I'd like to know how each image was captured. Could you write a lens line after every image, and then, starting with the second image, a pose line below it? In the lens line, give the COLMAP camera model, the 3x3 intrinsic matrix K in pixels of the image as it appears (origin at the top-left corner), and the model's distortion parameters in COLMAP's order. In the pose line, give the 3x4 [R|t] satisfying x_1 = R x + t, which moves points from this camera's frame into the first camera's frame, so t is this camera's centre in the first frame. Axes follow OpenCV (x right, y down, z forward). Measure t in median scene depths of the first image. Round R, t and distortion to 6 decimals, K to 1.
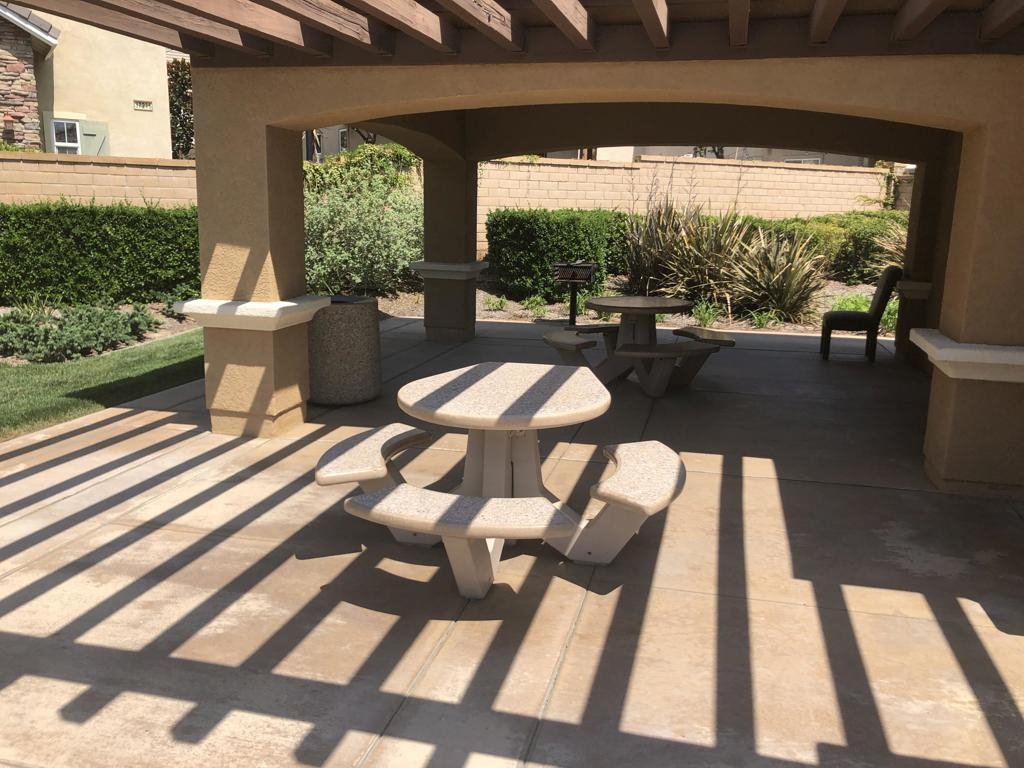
lens RADIAL K [[849.1, 0, 512.0], [0, 849.1, 384.0], [0, 0, 1]] dist [0.000449, 0.000583]
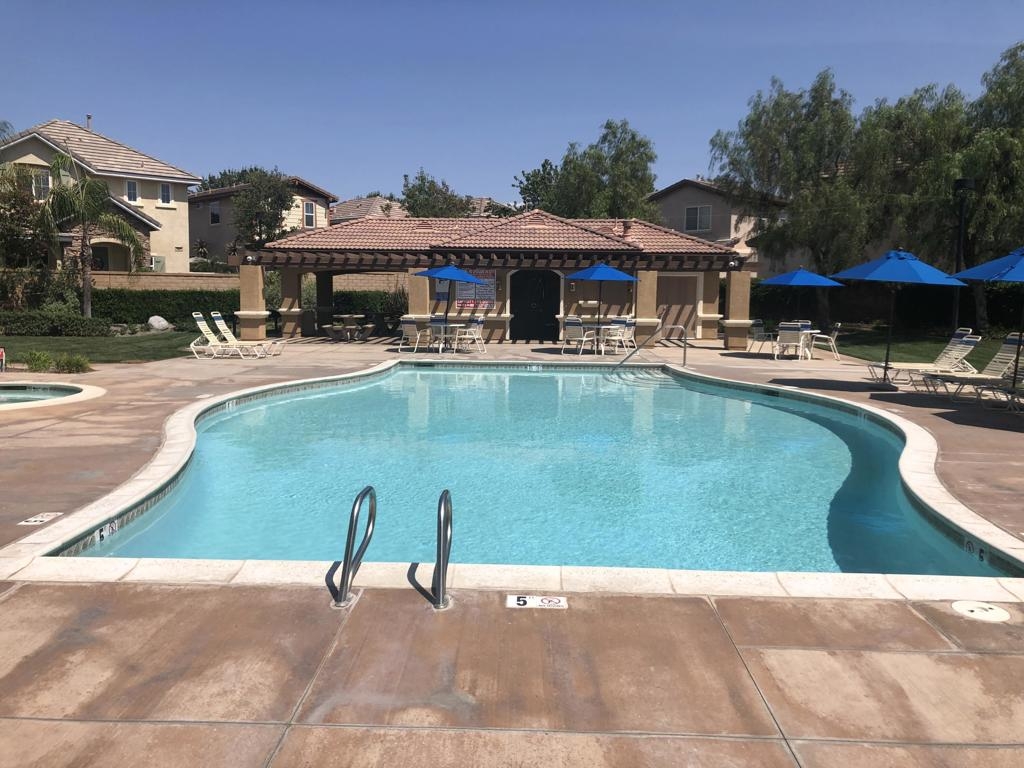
lens RADIAL K [[849.1, 0, 512.0], [0, 849.1, 384.0], [0, 0, 1]] dist [0.000449, 0.000583]
pose [[0.983467, -0.034620, 0.177748, 0.032994], [0.052522, 0.993896, -0.097019, 0.598559], [-0.173304, 0.104751, 0.979282, -2.711888]]
